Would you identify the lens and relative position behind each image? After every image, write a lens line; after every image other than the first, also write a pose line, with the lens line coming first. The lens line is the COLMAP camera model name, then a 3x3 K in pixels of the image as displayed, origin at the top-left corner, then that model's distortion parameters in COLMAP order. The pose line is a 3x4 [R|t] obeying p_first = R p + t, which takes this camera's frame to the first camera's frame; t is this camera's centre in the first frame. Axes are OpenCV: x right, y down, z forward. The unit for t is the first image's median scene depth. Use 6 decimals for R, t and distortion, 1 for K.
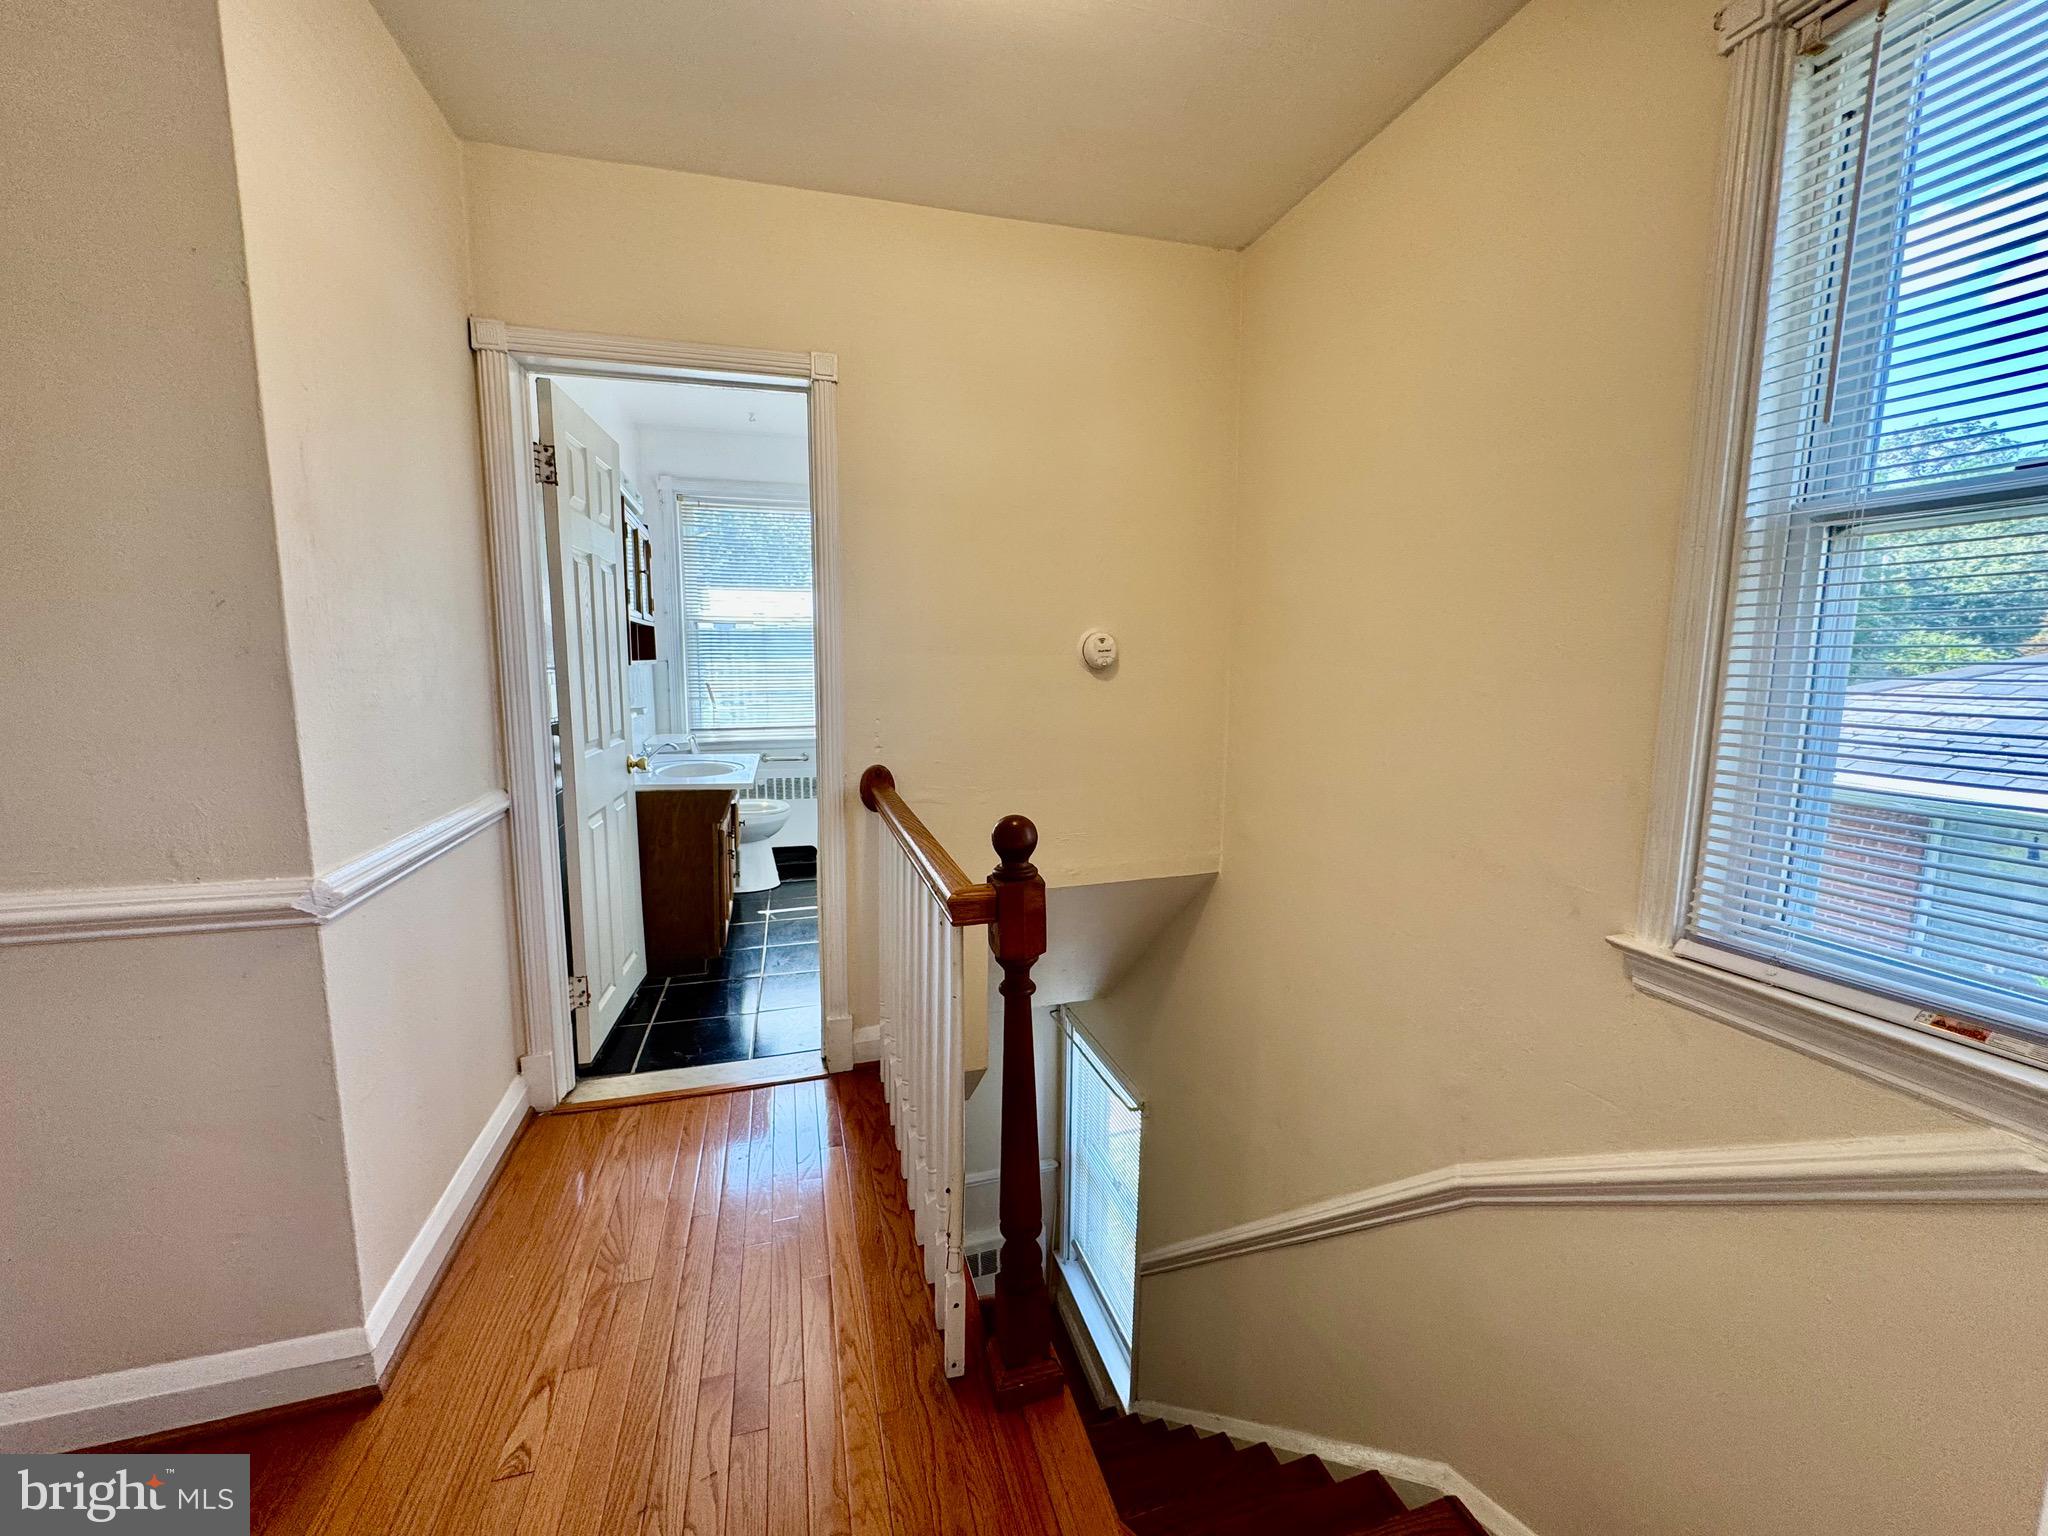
lens RADIAL K [[817.6, 0, 1032.2], [0, 817.6, 766.5], [0, 0, 1]] dist [-0.001438, 0.000478]
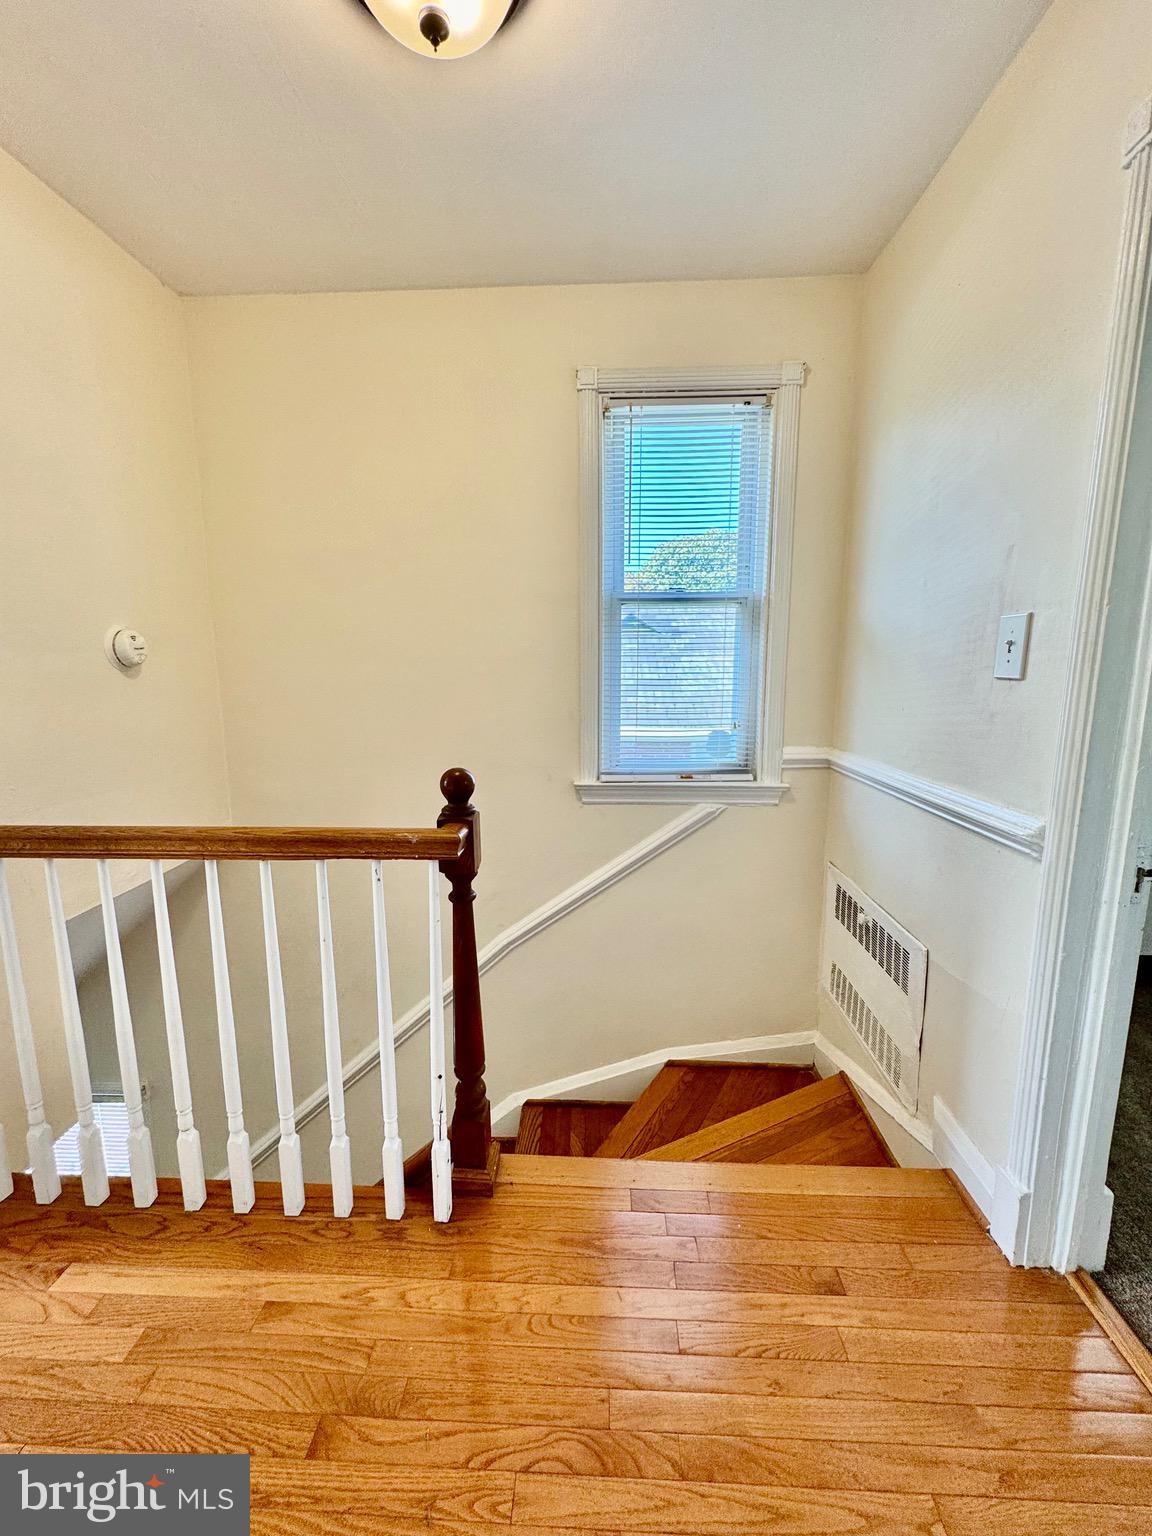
lens RADIAL K [[613.2, 0, 581.7], [0, 613.2, 761.2], [0, 0, 1]] dist [-0.001438, 0.000478]
pose [[0.328687, -0.160355, 0.930726, -0.916269], [0.126859, 0.984046, 0.124741, -0.058285], [-0.935880, 0.077070, 0.343785, 0.477917]]
